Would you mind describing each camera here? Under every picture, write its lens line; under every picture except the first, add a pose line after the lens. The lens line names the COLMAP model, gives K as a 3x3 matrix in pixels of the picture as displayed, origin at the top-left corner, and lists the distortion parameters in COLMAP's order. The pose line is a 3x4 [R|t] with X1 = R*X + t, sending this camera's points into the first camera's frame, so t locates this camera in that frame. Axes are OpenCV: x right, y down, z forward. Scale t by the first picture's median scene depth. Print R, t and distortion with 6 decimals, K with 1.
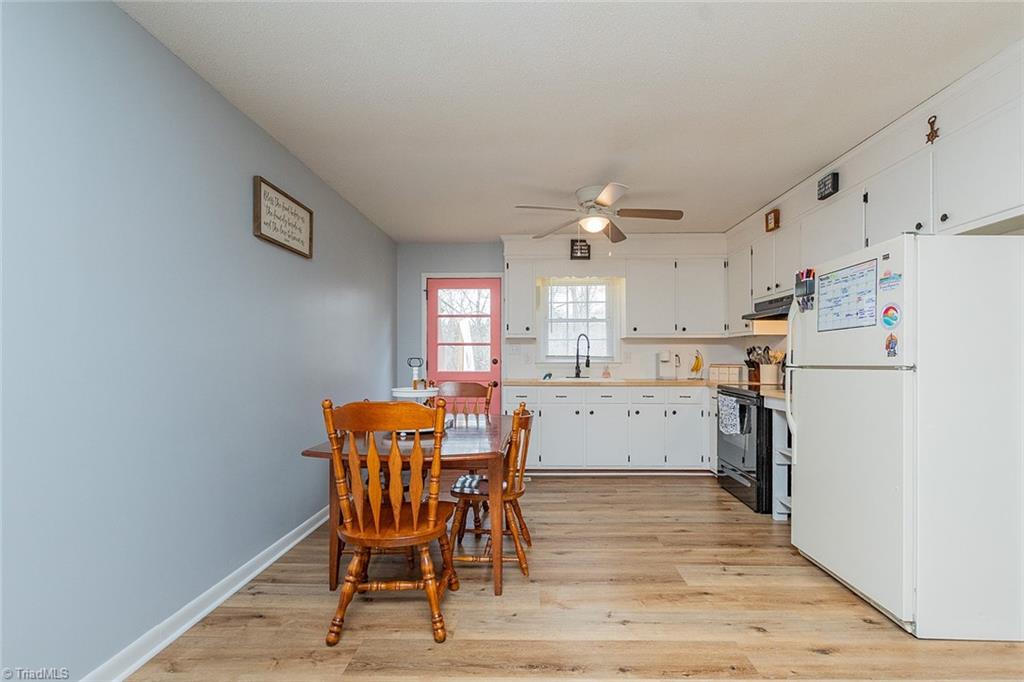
lens RADIAL K [[459.2, 0, 524.5], [0, 459.2, 358.3], [0, 0, 1]] dist [0.009124, -0.004661]
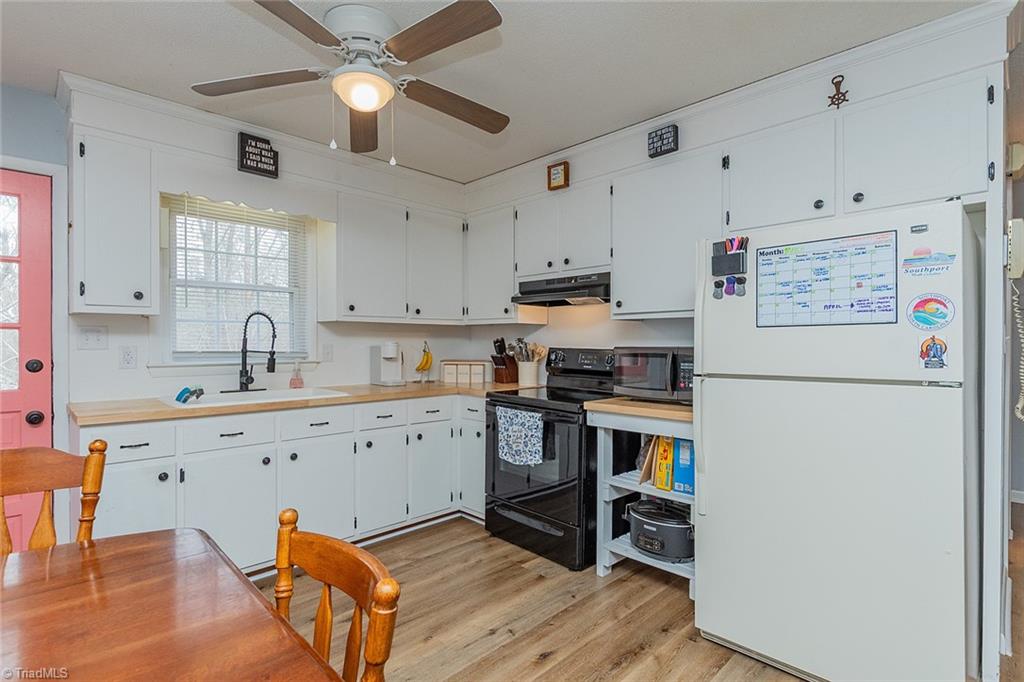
lens RADIAL K [[499.1, 0, 497.9], [0, 499.1, 344.2], [0, 0, 1]] dist [0.001170, -0.000105]
pose [[0.704268, -0.001192, 0.709934, -0.129801], [-0.002550, 0.999988, 0.004209, -0.023374], [-0.709930, -0.004775, 0.704256, 0.513492]]
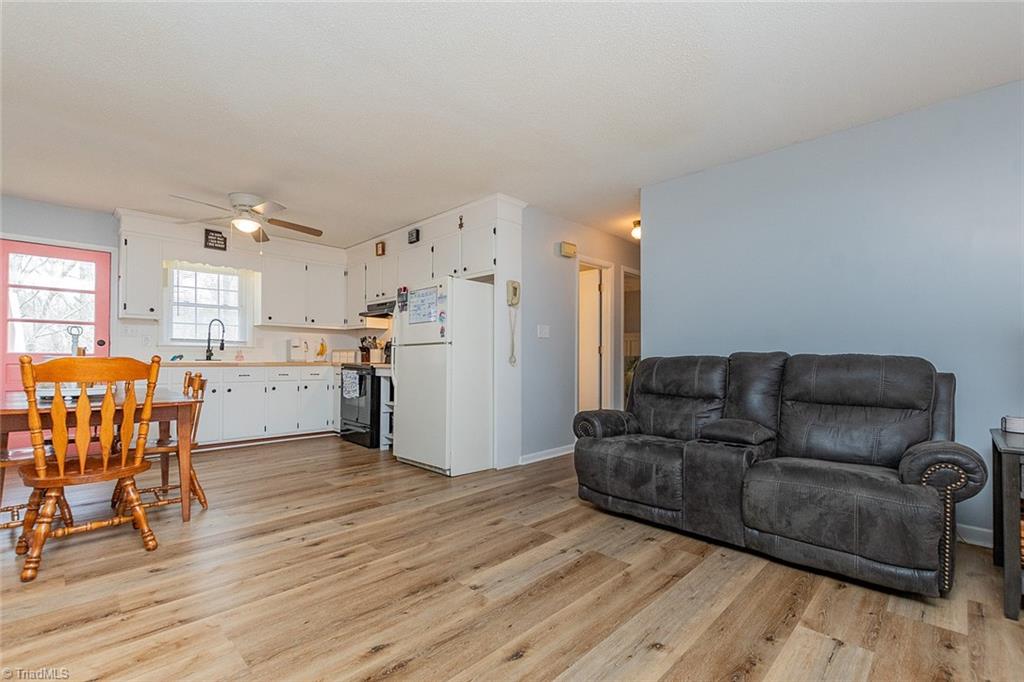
lens RADIAL K [[459.2, 0, 508.9], [0, 459.2, 355.0], [0, 0, 1]] dist [0.009124, -0.004661]
pose [[0.695540, 0.012788, 0.718374, -0.226510], [-0.007335, 0.999916, -0.010697, 0.050139], [-0.718450, 0.002171, 0.695575, -0.310895]]
